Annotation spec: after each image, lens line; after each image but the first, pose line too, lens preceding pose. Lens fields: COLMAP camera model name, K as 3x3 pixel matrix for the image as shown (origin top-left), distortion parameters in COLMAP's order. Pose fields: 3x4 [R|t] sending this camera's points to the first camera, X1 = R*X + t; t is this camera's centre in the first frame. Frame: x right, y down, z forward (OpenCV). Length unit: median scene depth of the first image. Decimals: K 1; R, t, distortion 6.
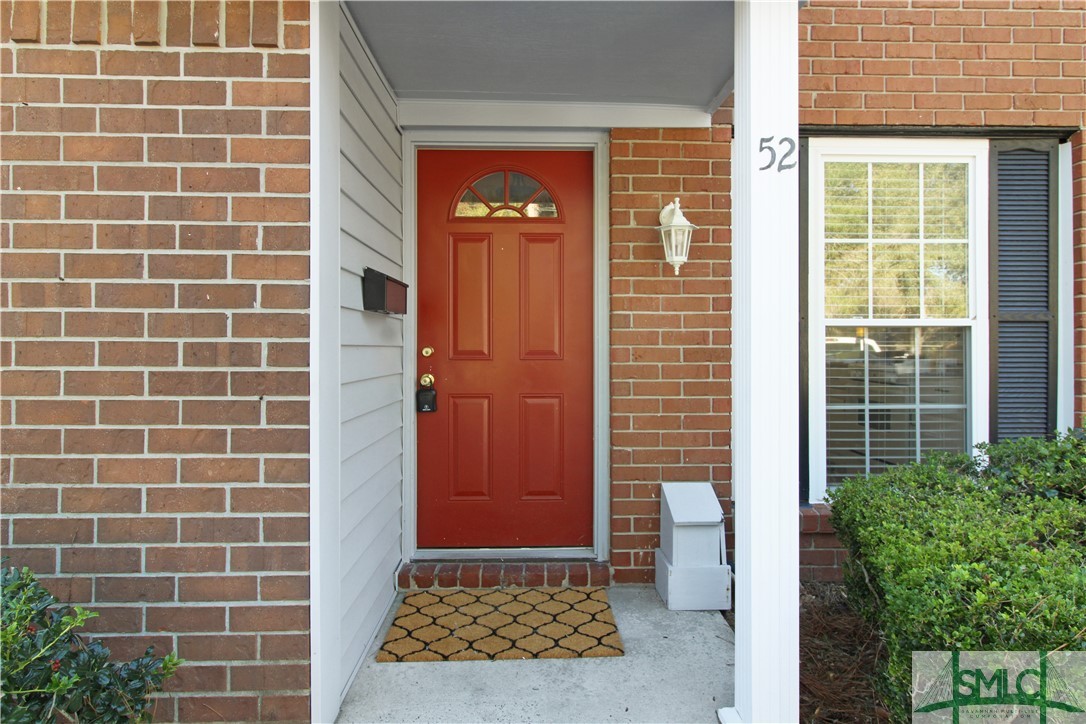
lens RADIAL K [[640.6, 0, 543.2], [0, 640.6, 345.3], [0, 0, 1]] dist [-0.000300, -0.003338]
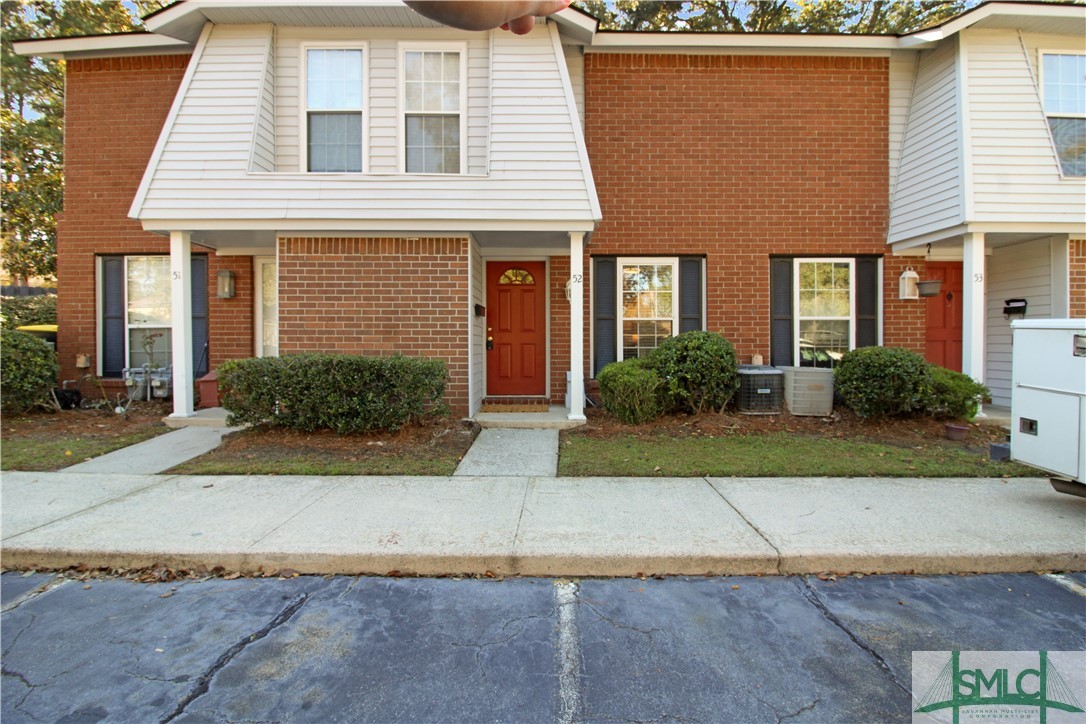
lens RADIAL K [[539.4, 0, 556.1], [0, 539.4, 345.5], [0, 0, 1]] dist [0.003220, -0.014566]
pose [[0.999990, -0.002973, -0.003471, 0.234893], [0.002985, 0.999990, 0.003267, 0.134303], [0.003461, -0.003278, 0.999989, -2.605453]]
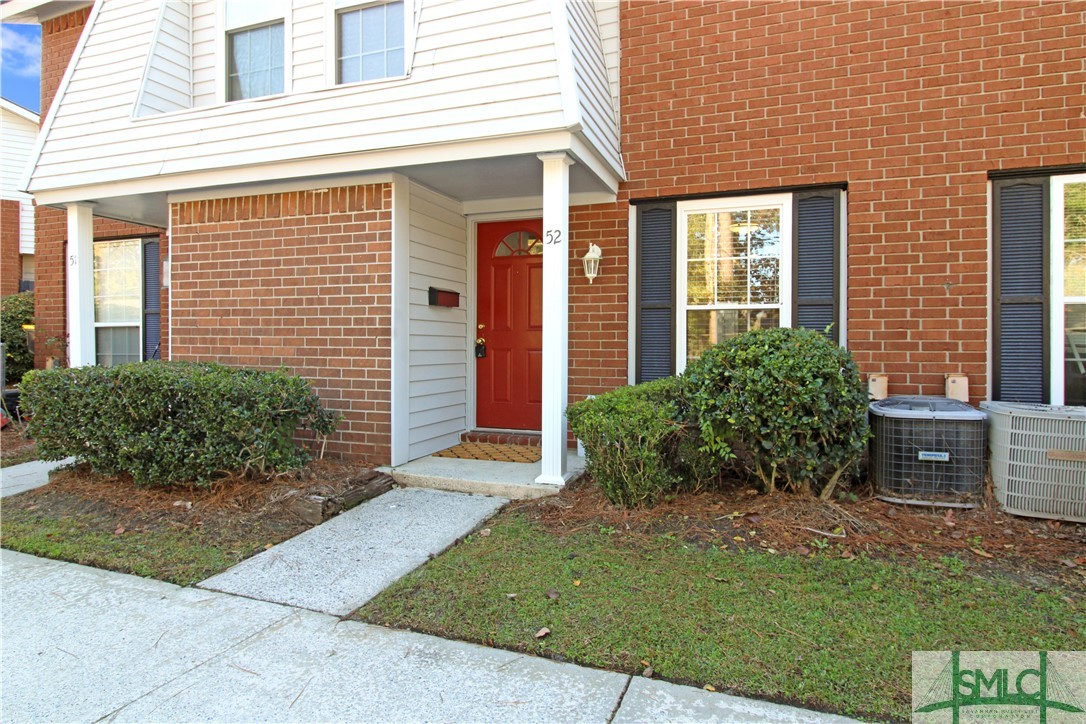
lens RADIAL K [[640.6, 0, 543.2], [0, 640.6, 345.3], [0, 0, 1]] dist [-0.000300, -0.003338]
pose [[0.927866, 0.003242, -0.372900, 1.242274], [-0.003119, 0.999995, 0.000934, 0.111408], [0.372901, 0.000297, 0.927871, -1.276966]]
